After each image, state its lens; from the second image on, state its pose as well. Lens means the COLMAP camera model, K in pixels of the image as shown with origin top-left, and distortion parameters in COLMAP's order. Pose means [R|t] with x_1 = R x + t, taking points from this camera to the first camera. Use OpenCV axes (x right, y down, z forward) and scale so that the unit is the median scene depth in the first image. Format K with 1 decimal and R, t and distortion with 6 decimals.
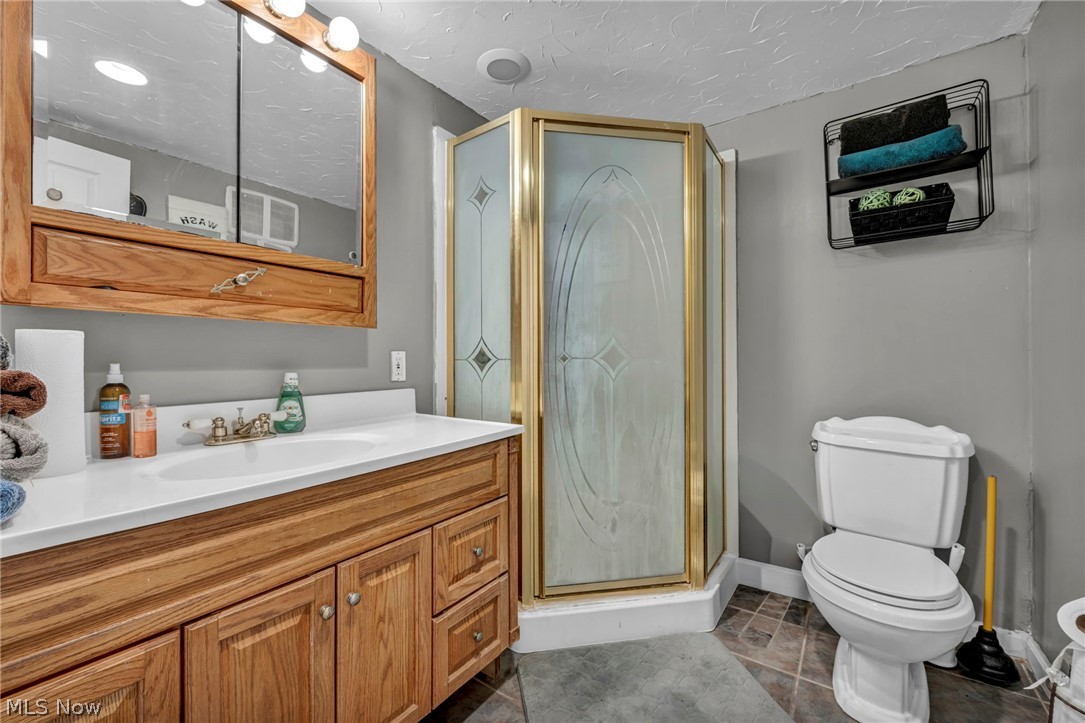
lens RADIAL K [[420.7, 0, 545.4], [0, 420.7, 355.3], [0, 0, 1]] dist [0.001474, 0.000104]
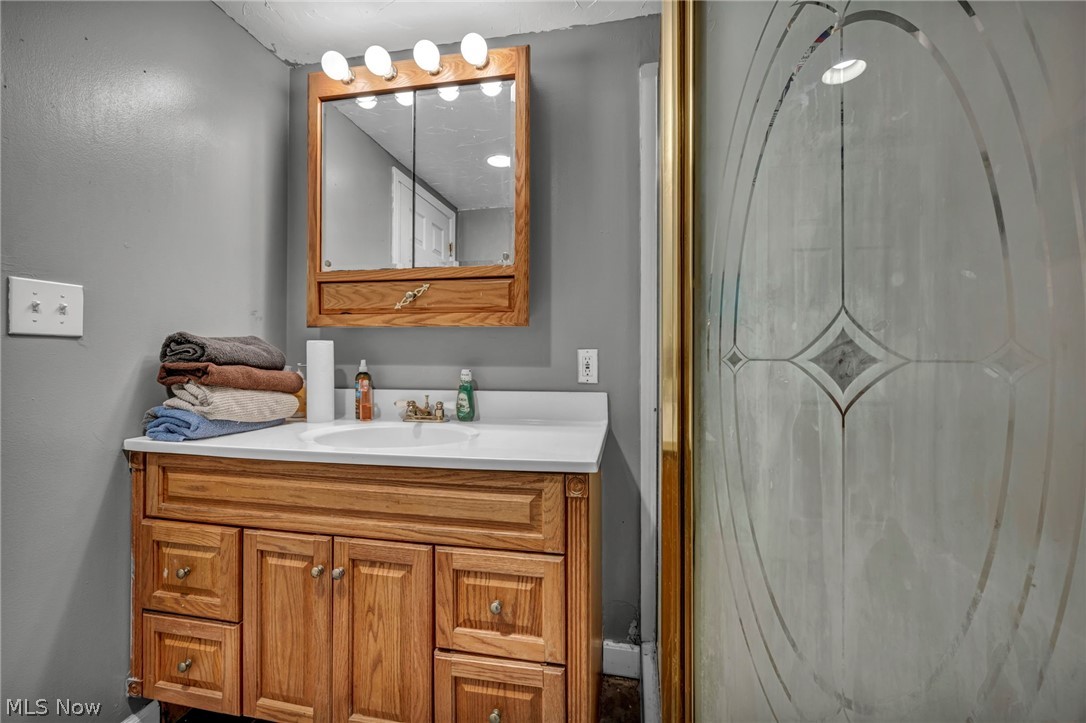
lens RADIAL K [[421.1, 0, 546.0], [0, 421.1, 355.3], [0, 0, 1]] dist [0.001474, 0.000104]
pose [[0.432276, 0.000425, -0.901741, 0.605792], [0.001845, 0.999997, 0.001356, 0.001611], [0.901739, -0.002250, 0.432275, 0.784682]]
